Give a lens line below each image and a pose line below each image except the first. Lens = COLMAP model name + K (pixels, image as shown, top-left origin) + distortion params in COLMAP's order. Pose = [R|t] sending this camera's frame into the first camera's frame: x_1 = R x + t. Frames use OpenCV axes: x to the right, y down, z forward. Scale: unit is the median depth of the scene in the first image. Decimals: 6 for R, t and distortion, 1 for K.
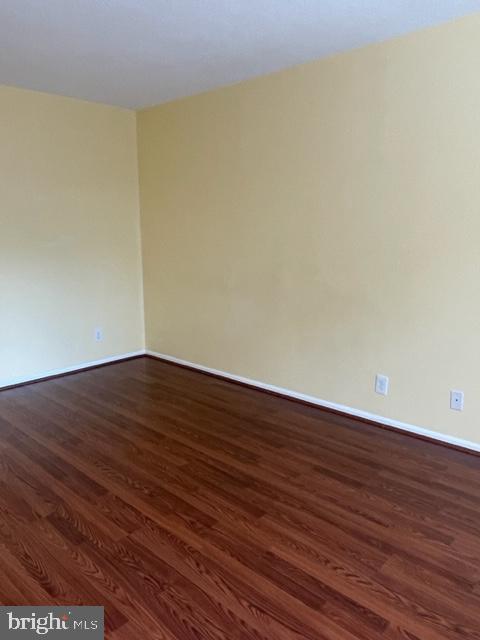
lens RADIAL K [[484.4, 0, 234.1], [0, 484.4, 321.9], [0, 0, 1]] dist [0.002261, -0.008089]
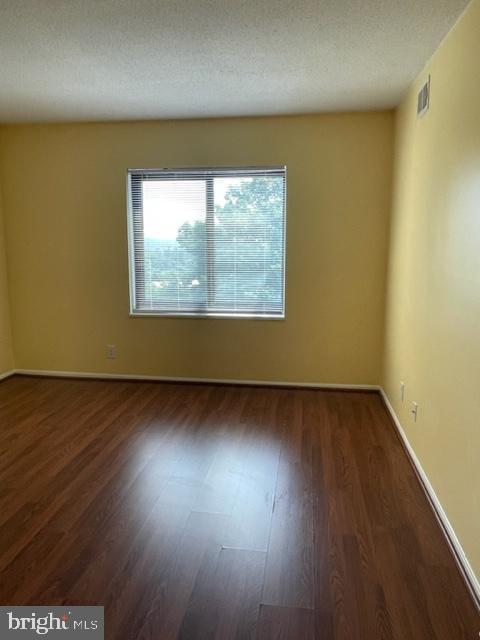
lens RADIAL K [[484.4, 0, 234.1], [0, 484.4, 321.9], [0, 0, 1]] dist [0.002261, -0.008089]
pose [[-0.570284, -0.138530, 0.809682, -1.300786], [0.168220, 0.945093, 0.280180, -0.258063], [-0.804039, 0.295987, -0.515668, 1.169848]]
